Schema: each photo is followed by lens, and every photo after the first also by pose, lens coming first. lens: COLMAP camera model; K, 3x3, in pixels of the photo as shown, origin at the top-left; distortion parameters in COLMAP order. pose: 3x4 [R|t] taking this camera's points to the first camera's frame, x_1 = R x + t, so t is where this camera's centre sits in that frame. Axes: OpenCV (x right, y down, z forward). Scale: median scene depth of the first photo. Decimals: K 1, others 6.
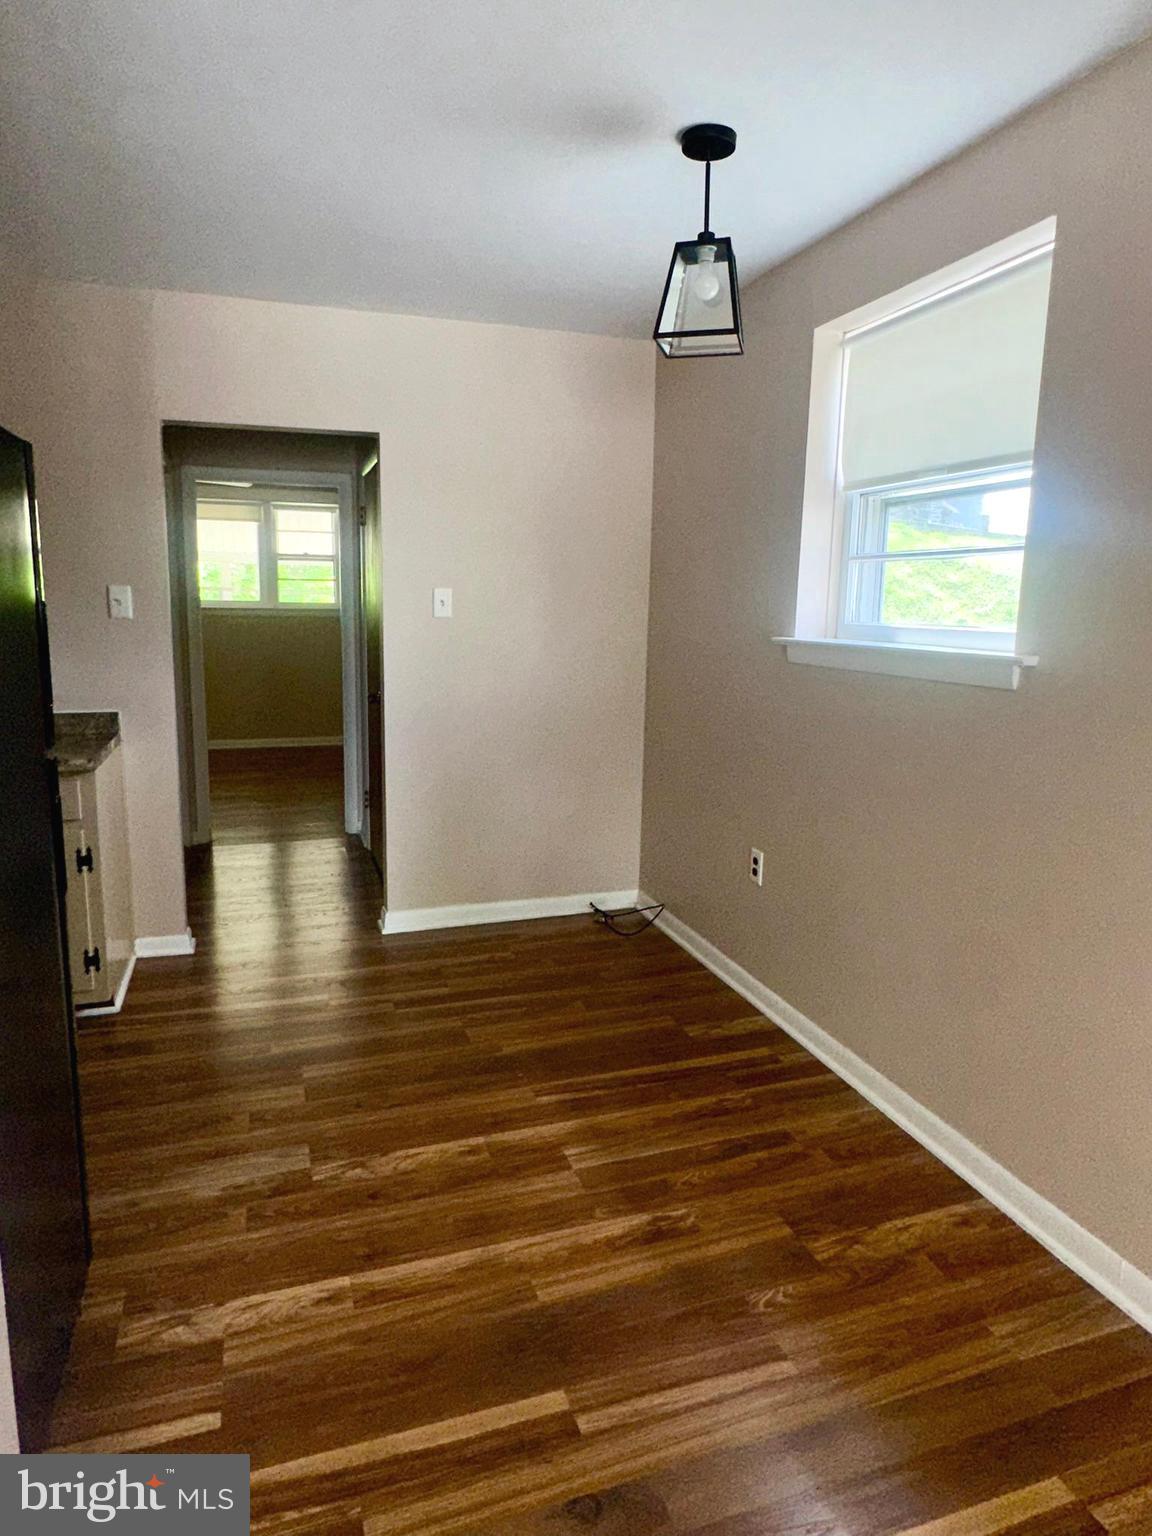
lens RADIAL K [[925.3, 0, 565.1], [0, 925.3, 760.4], [0, 0, 1]] dist [-0.003699, 0.004144]
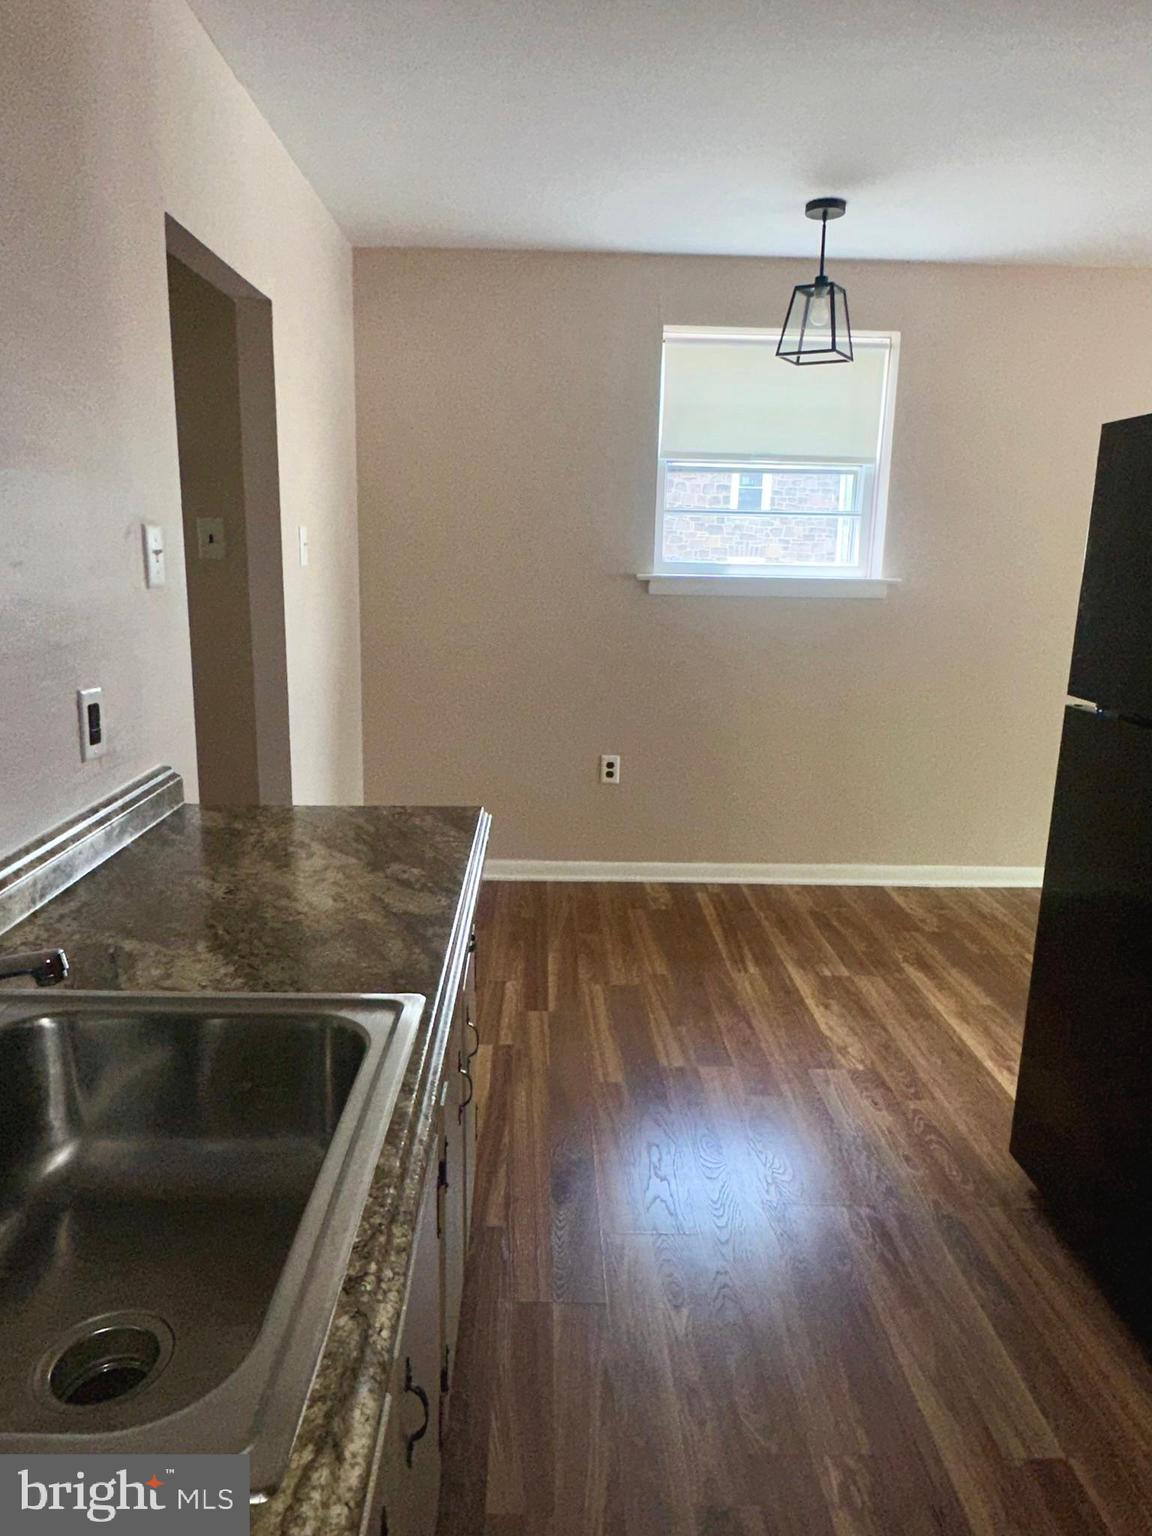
lens RADIAL K [[1012.1, 0, 569.5], [0, 1012.1, 767.4], [0, 0, 1]] dist [-0.000634, 0.000636]
pose [[0.292551, -0.217479, 0.931191, -1.374810], [0.150183, 0.972159, 0.179865, -0.174776], [-0.944383, 0.087230, 0.317068, 0.864010]]
